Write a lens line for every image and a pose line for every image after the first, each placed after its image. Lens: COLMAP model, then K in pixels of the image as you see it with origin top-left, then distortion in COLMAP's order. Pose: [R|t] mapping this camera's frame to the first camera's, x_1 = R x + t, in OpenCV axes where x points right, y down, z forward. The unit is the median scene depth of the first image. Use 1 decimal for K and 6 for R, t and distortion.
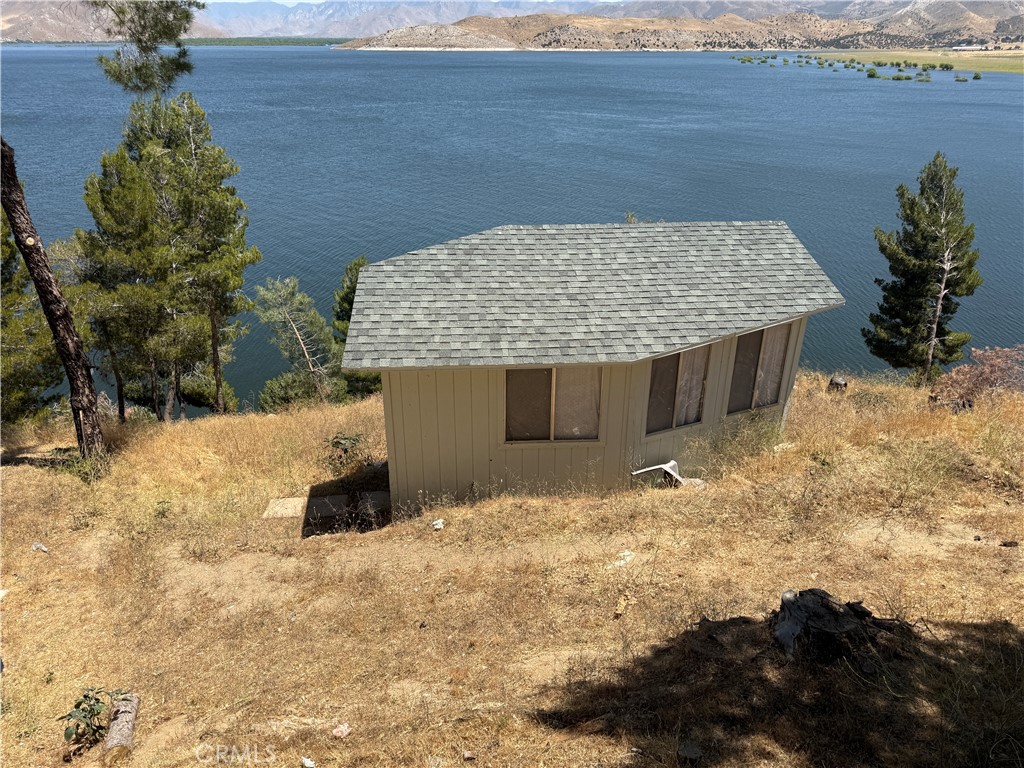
lens RADIAL K [[716.9, 0, 513.9], [0, 716.9, 382.5], [0, 0, 1]] dist [0.089345, -0.103013]
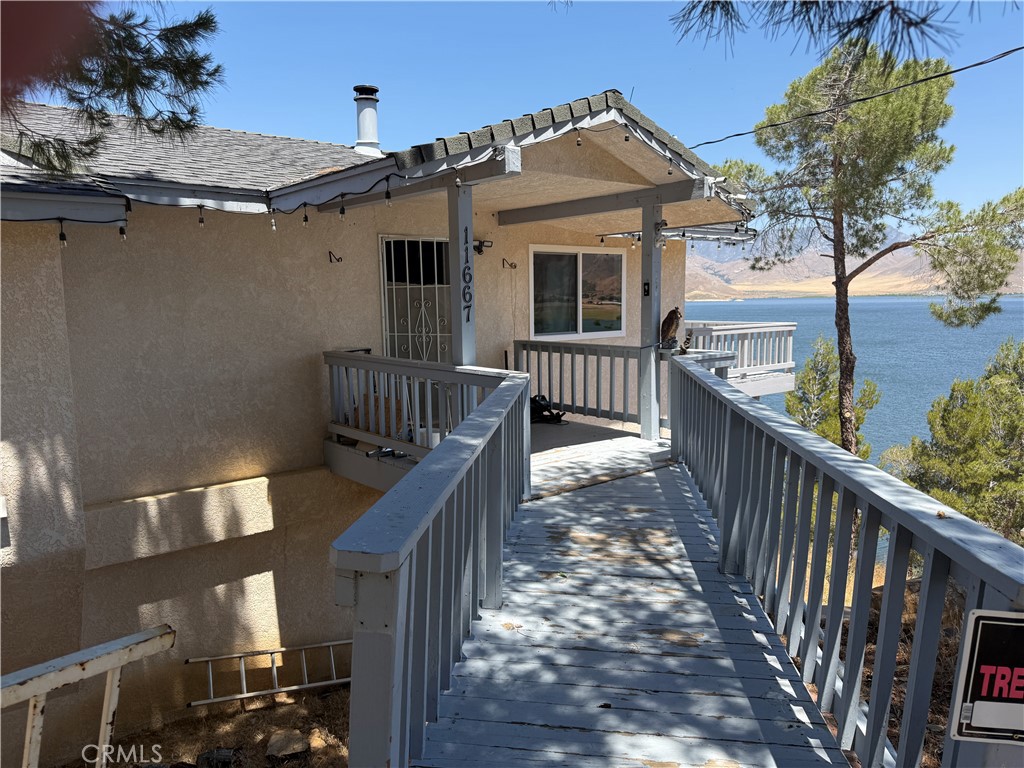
lens RADIAL K [[716.9, 0, 513.9], [0, 716.9, 382.5], [0, 0, 1]] dist [0.089345, -0.103013]
pose [[0.467149, 0.100371, -0.878463, 0.136696], [-0.368293, 0.925331, -0.090125, 0.055827], [0.803823, 0.365634, 0.469233, -0.118318]]
